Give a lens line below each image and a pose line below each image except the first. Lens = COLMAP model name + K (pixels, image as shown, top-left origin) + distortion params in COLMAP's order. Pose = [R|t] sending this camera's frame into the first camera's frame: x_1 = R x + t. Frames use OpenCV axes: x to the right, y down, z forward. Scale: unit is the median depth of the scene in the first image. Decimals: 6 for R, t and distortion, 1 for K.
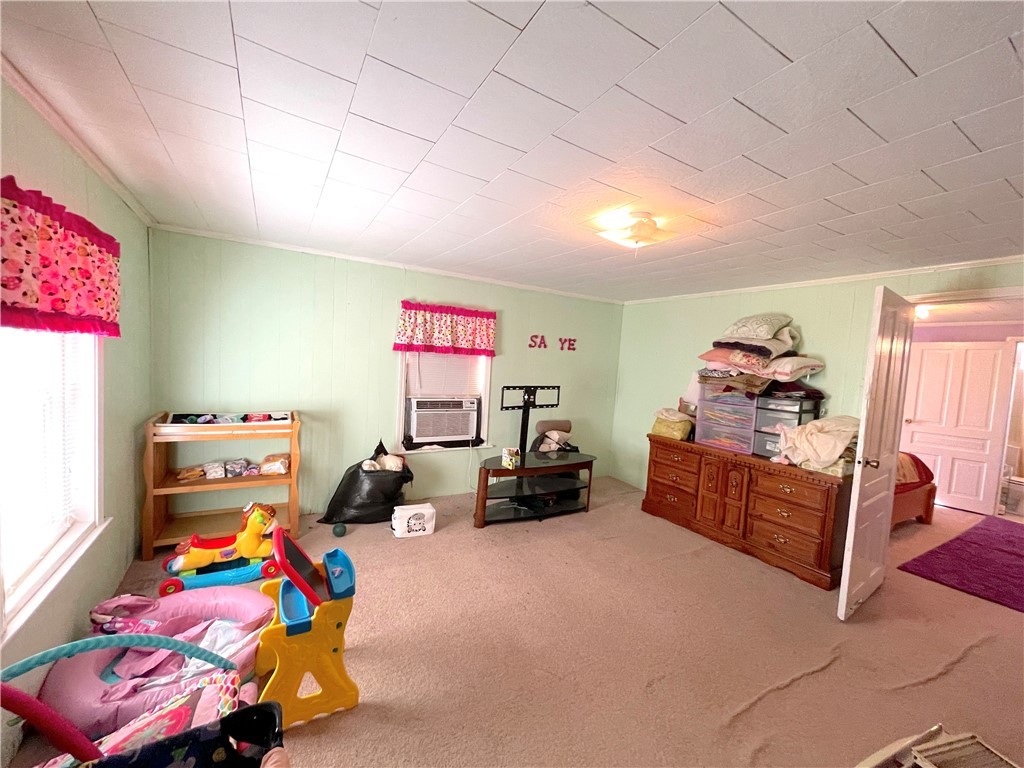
lens RADIAL K [[412.8, 0, 513.8], [0, 412.8, 387.5], [0, 0, 1]] dist [-0.003007, 0.000946]
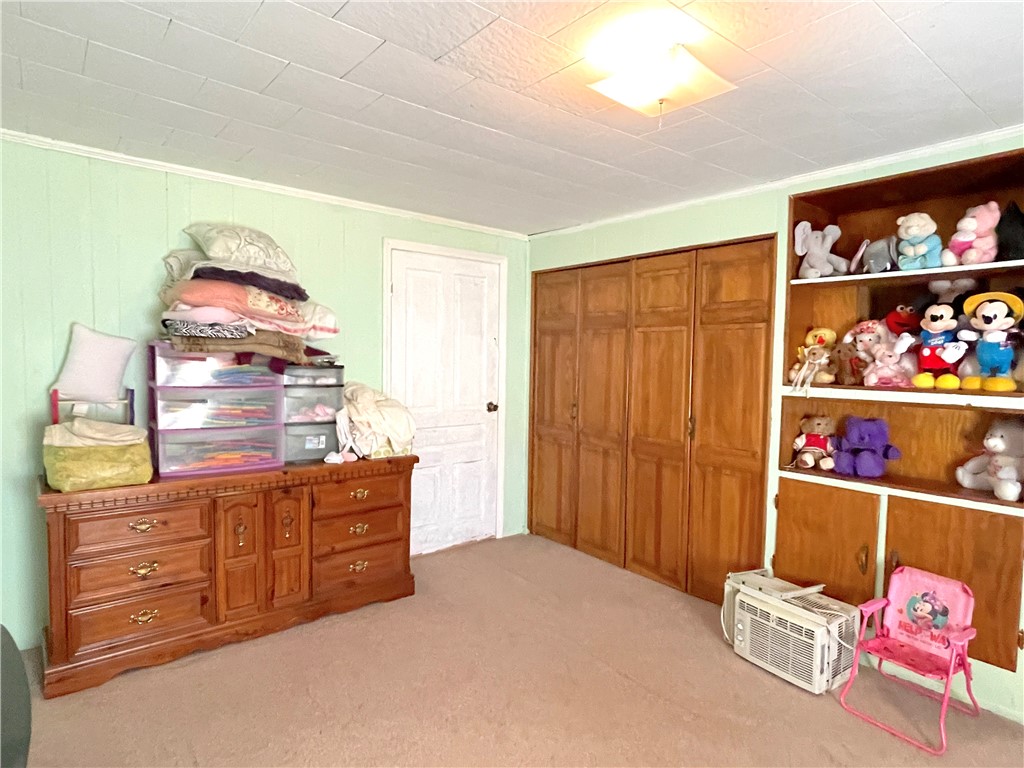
lens RADIAL K [[578.3, 0, 512.7], [0, 578.3, 381.9], [0, 0, 1]] dist [0.004545, -0.009409]
pose [[-0.149726, -0.112886, 0.982262, -0.285467], [0.034201, 0.992275, 0.119250, -0.045972], [-0.988136, 0.051449, -0.144709, 0.779066]]
